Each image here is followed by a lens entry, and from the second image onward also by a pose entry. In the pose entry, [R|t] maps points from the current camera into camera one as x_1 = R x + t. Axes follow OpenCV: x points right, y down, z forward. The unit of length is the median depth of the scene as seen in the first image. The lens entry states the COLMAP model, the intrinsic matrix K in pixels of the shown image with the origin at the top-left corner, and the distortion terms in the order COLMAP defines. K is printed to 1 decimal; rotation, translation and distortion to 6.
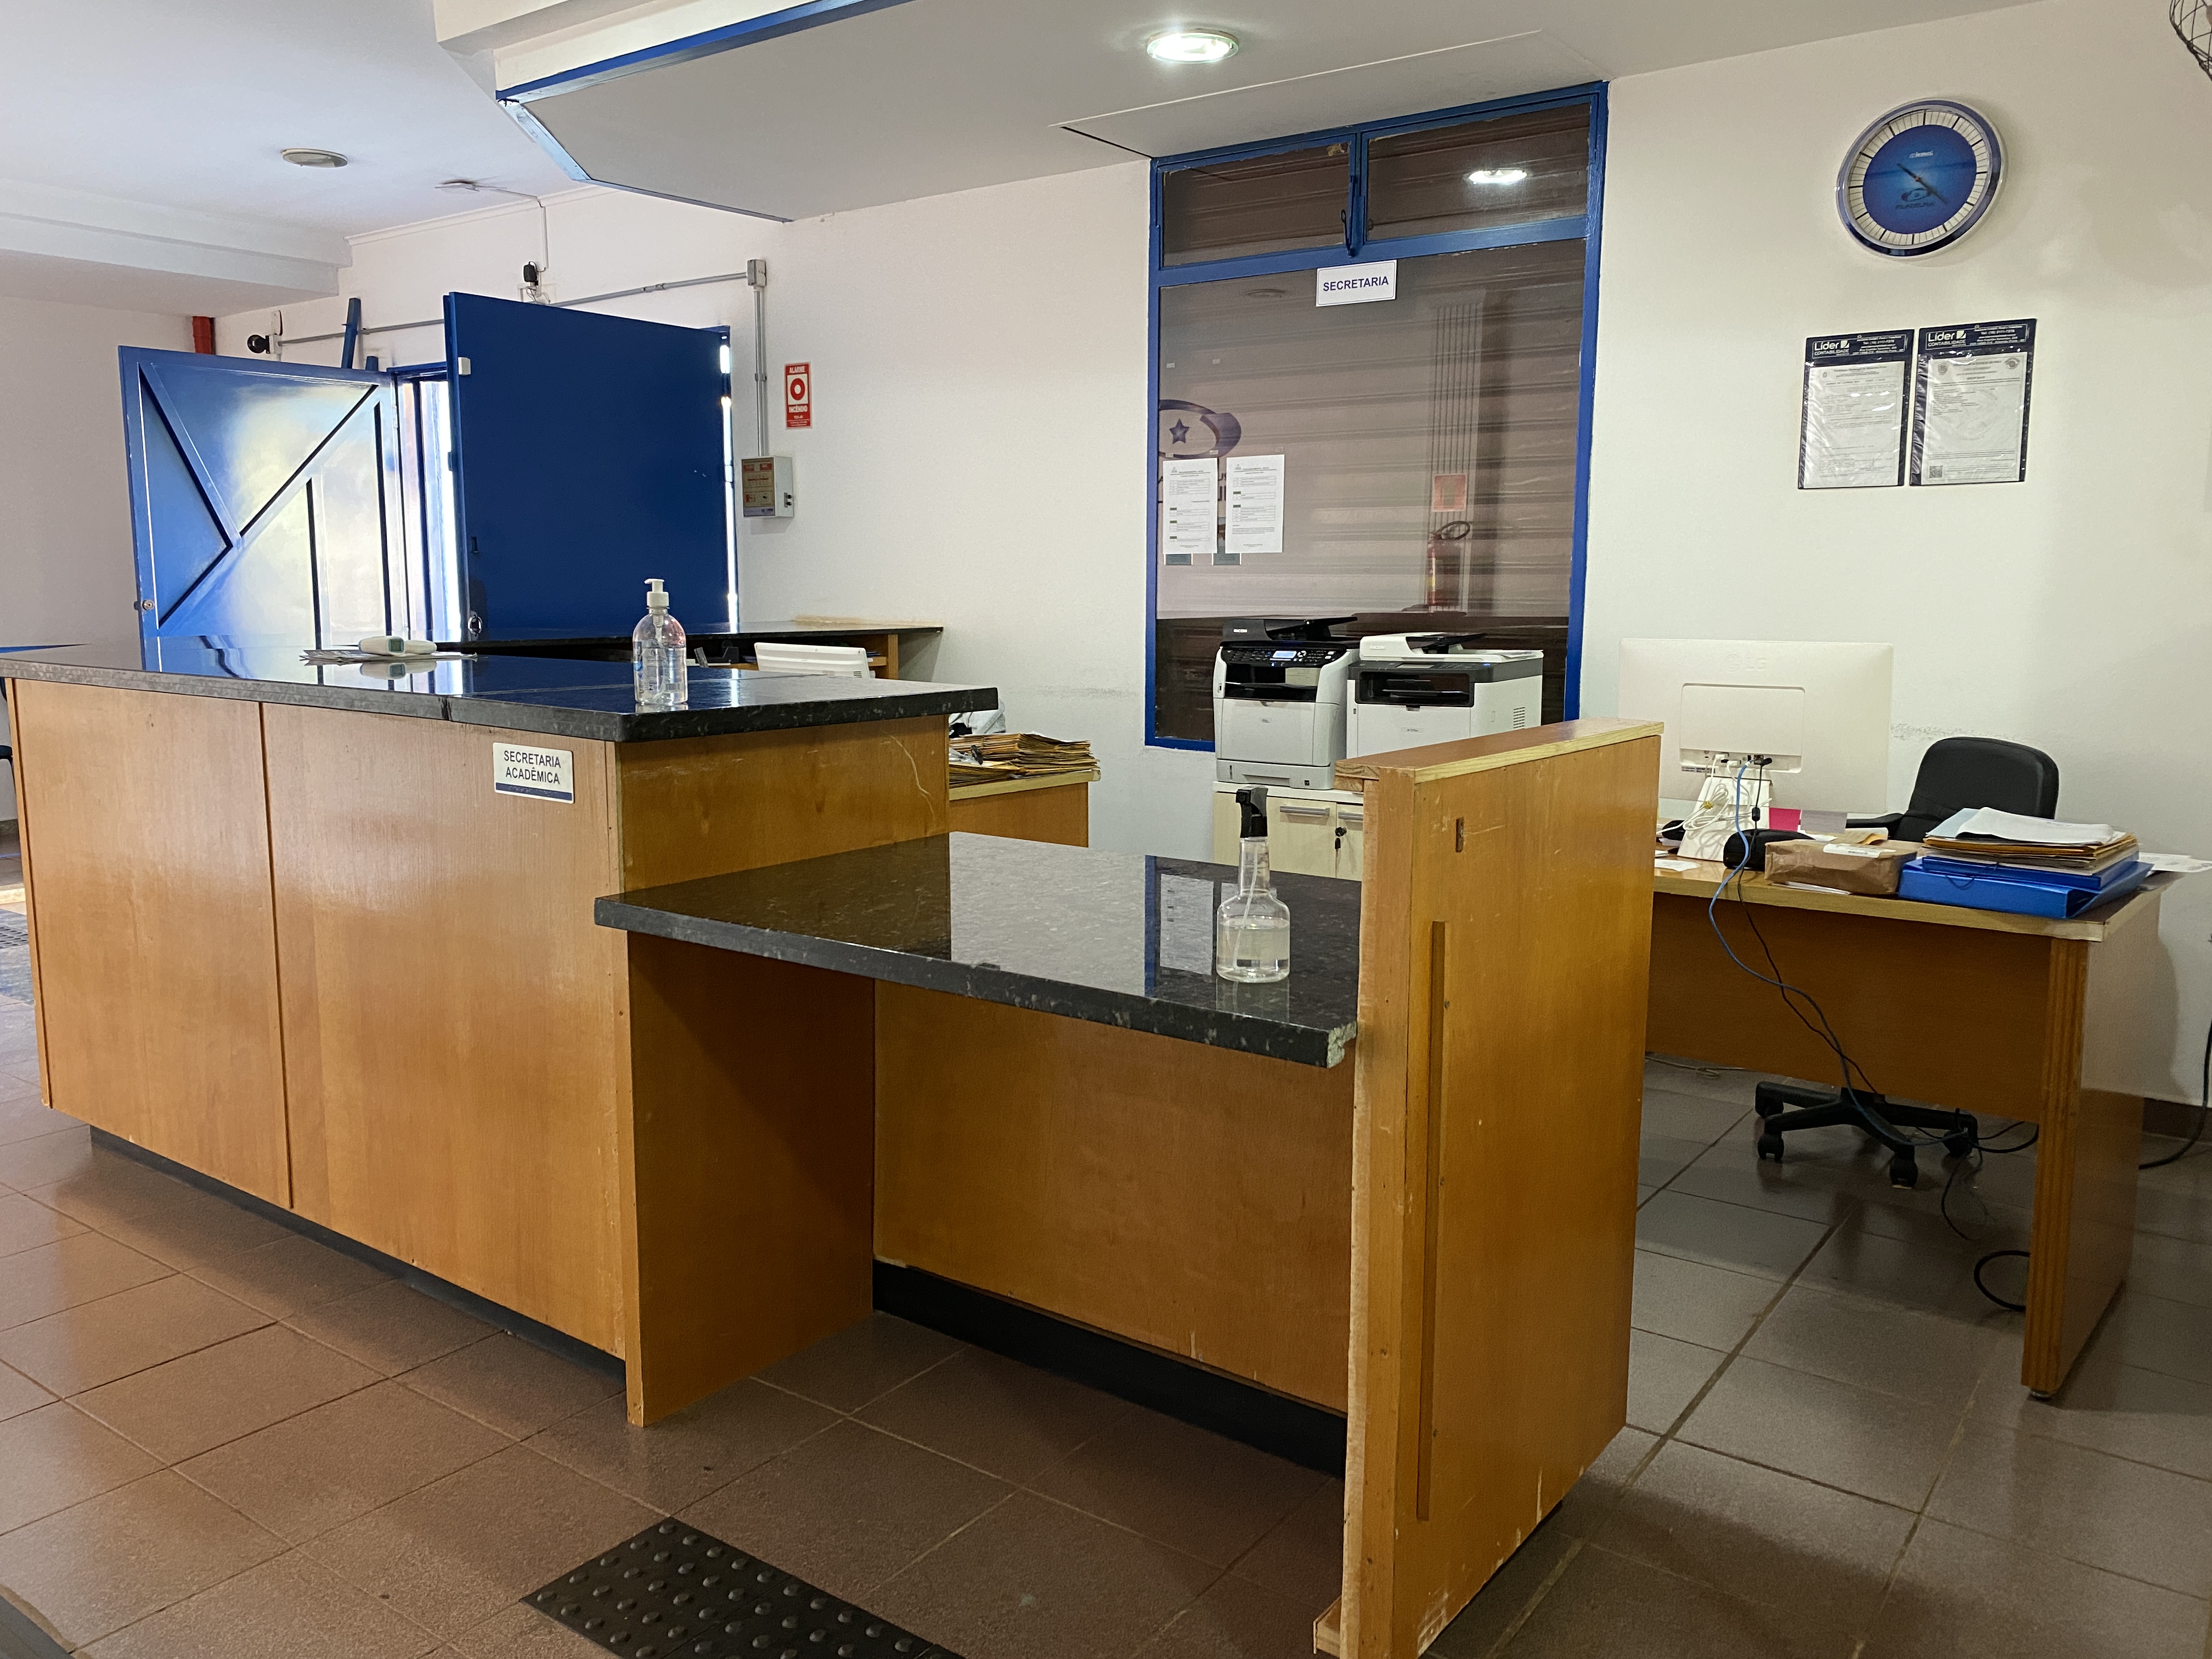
lens RADIAL K [[1701.7, 0, 1106.0], [0, 1701.7, 829.5], [0, 0, 1]] dist [-0.002415, -0.039826]
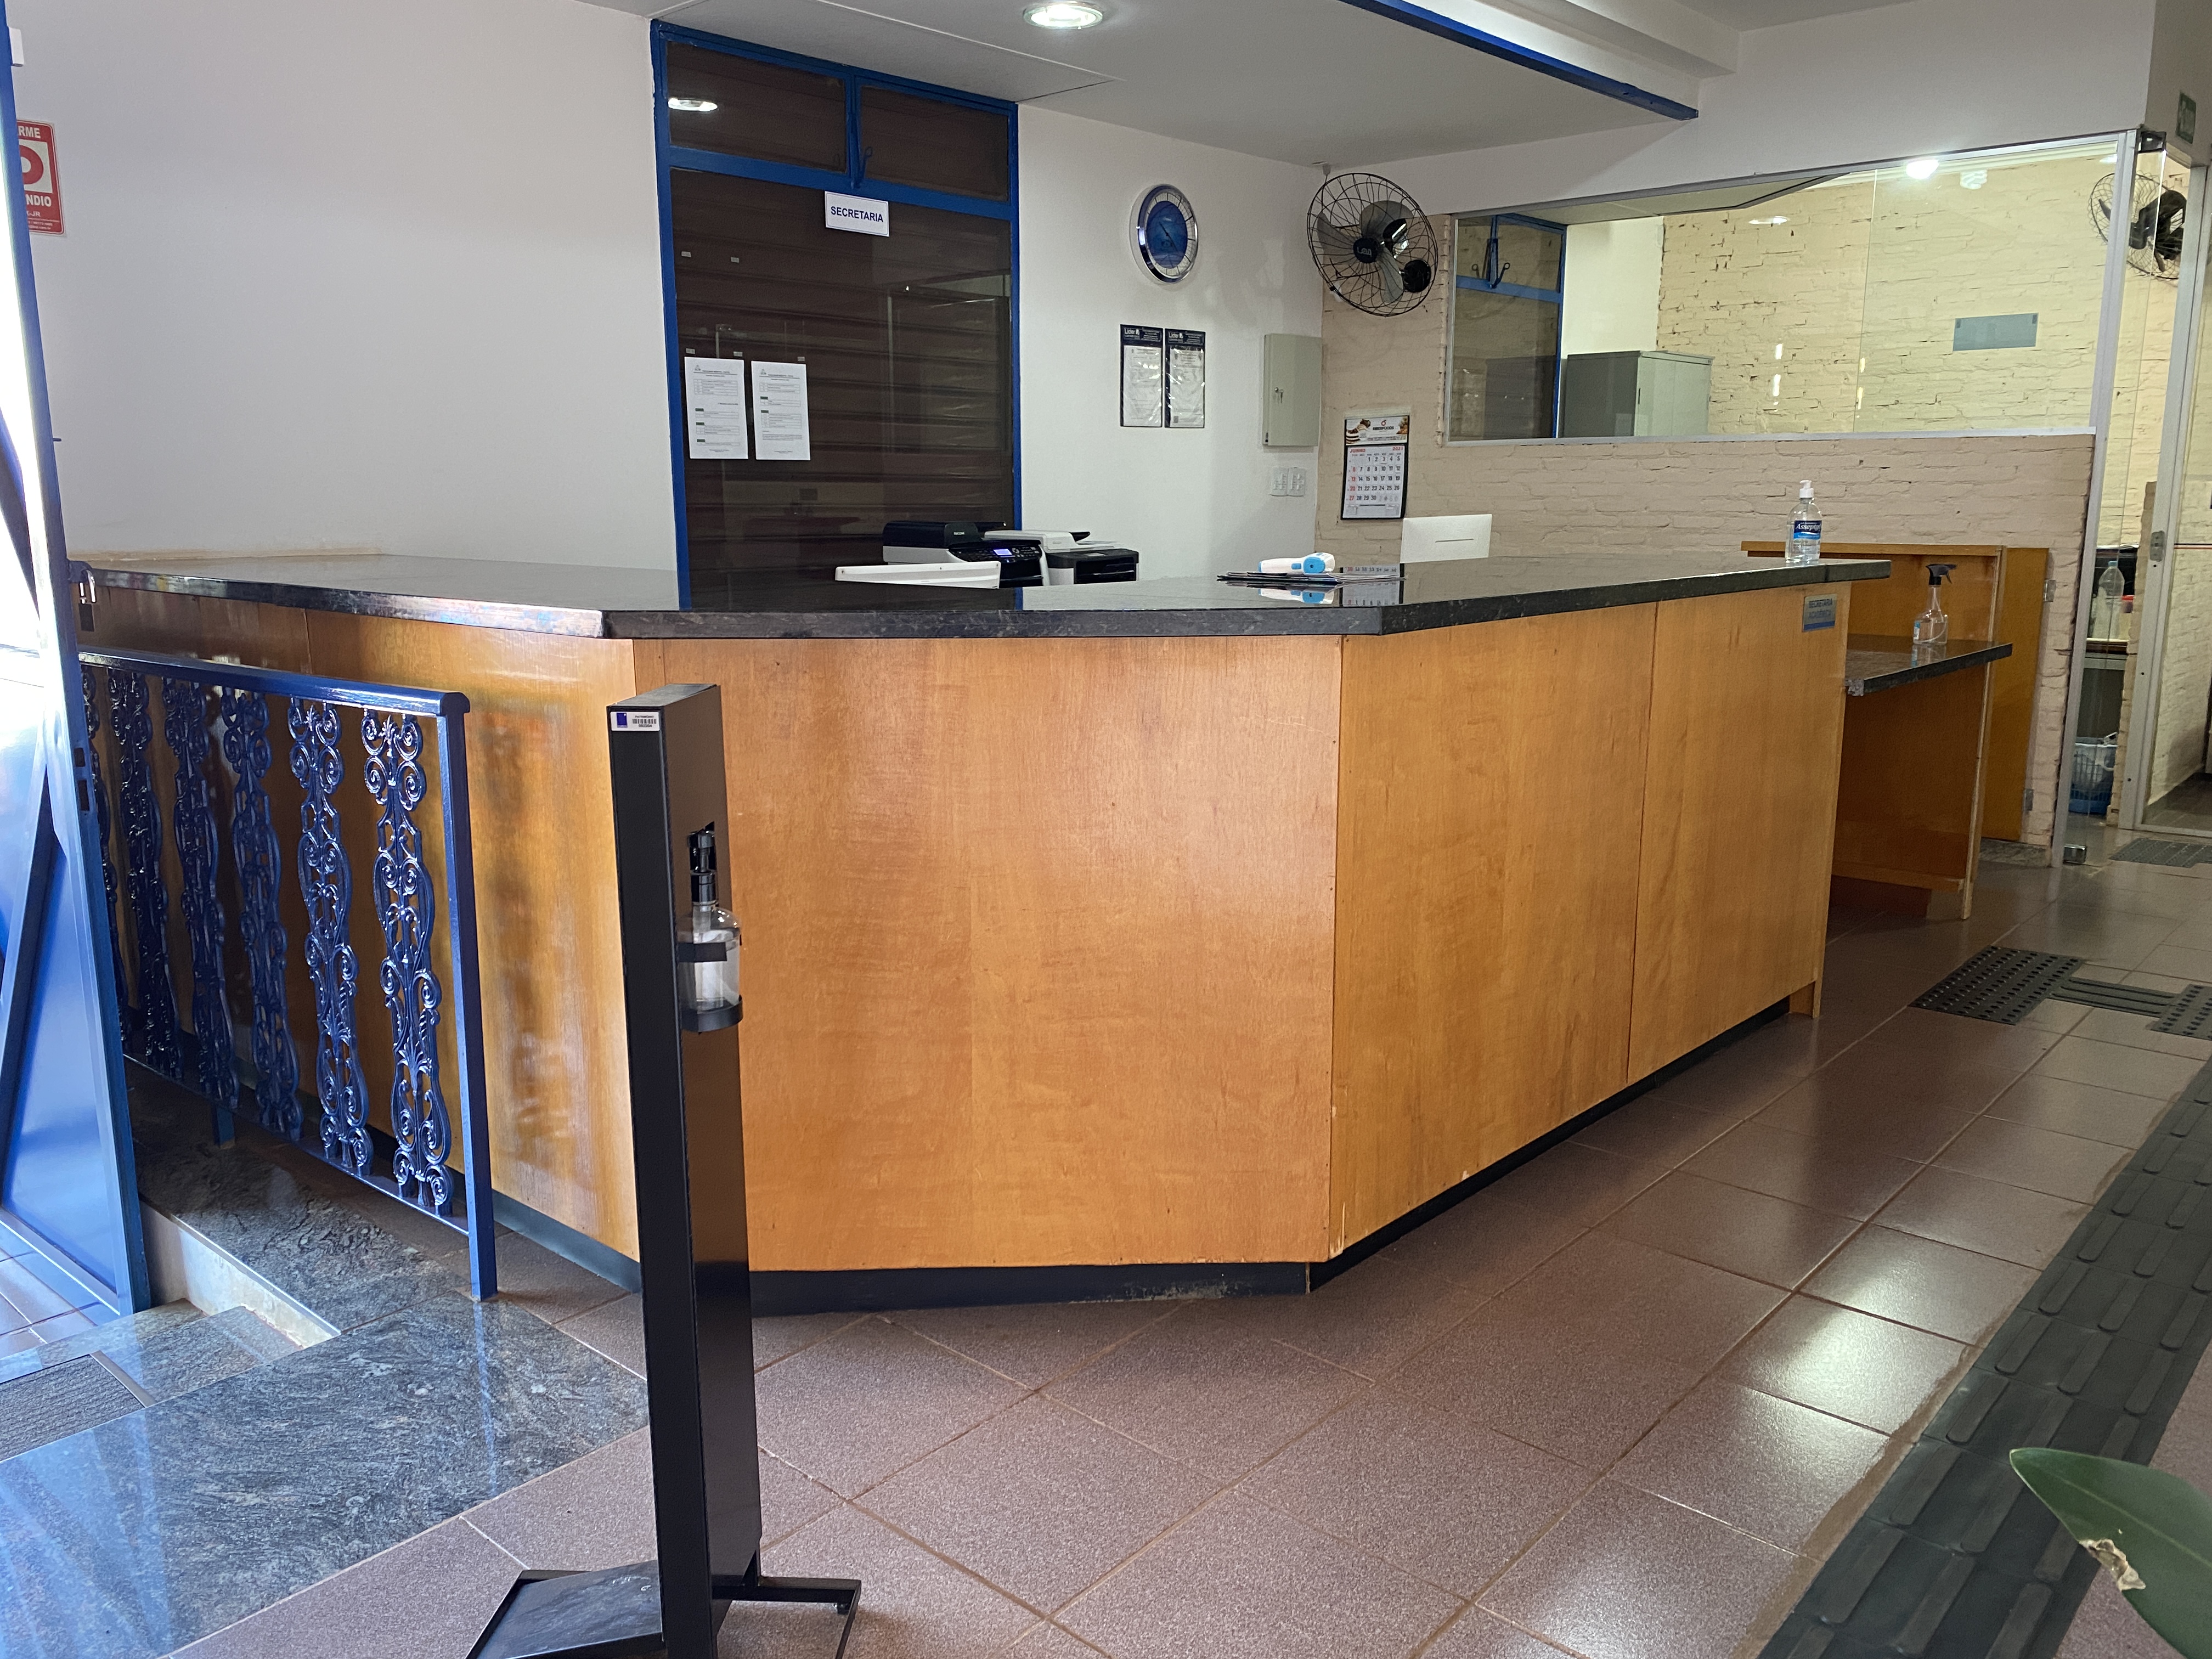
lens RADIAL K [[1701.7, 0, 1106.0], [0, 1701.7, 829.5], [0, 0, 1]] dist [-0.002415, -0.039826]
pose [[0.088418, -0.195436, 0.976723, -0.978637], [0.145473, 0.972583, 0.181438, -0.108922], [-0.985403, 0.126044, 0.114424, 0.757670]]
